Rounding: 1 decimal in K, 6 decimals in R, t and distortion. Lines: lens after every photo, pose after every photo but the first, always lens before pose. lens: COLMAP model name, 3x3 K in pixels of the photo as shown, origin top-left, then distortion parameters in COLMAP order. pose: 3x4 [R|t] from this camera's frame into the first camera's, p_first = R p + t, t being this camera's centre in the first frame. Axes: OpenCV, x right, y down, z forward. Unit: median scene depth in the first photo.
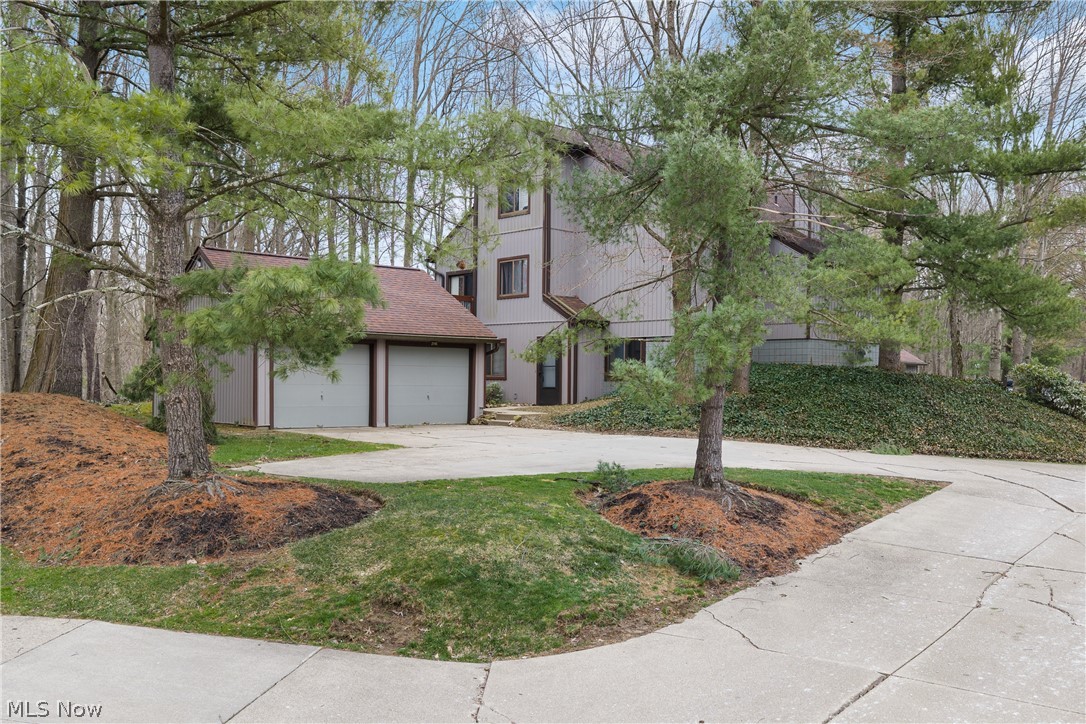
lens RADIAL K [[921.9, 0, 543.0], [0, 921.9, 362.0], [0, 0, 1]] dist [0.029855, -0.012611]
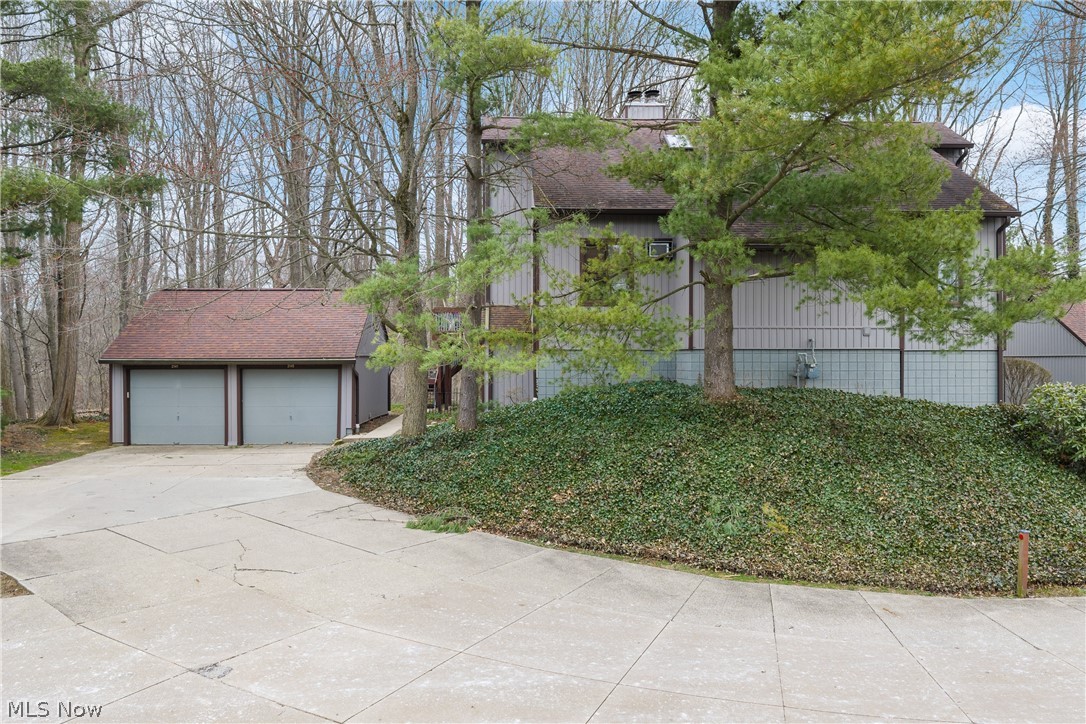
lens RADIAL K [[921.9, 0, 543.0], [0, 921.9, 362.0], [0, 0, 1]] dist [0.029855, -0.012611]
pose [[0.783665, -0.003960, -0.621171, 0.635215], [0.021716, 0.999543, 0.021024, -0.034306], [0.620804, -0.029966, 0.783393, 0.307046]]
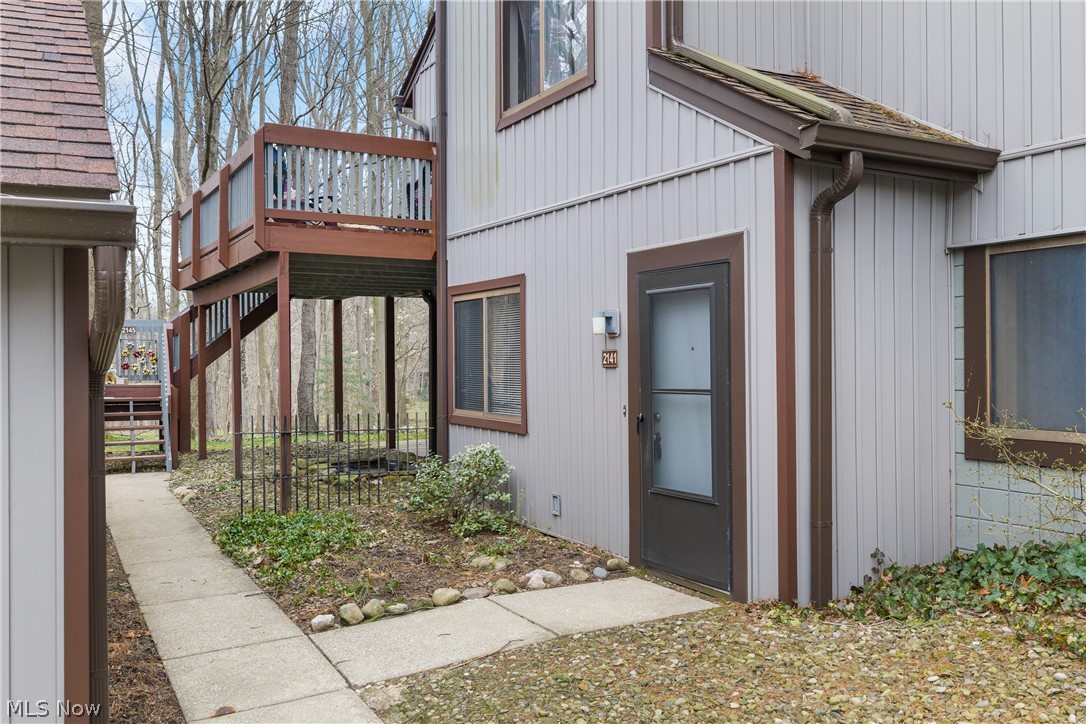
lens RADIAL K [[921.9, 0, 543.0], [0, 921.9, 362.0], [0, 0, 1]] dist [0.029855, -0.012611]
pose [[0.980052, -0.012493, -0.198346, 0.017409], [0.017853, 0.999521, 0.025261, -0.008281], [0.197936, -0.028298, 0.979806, 0.790771]]
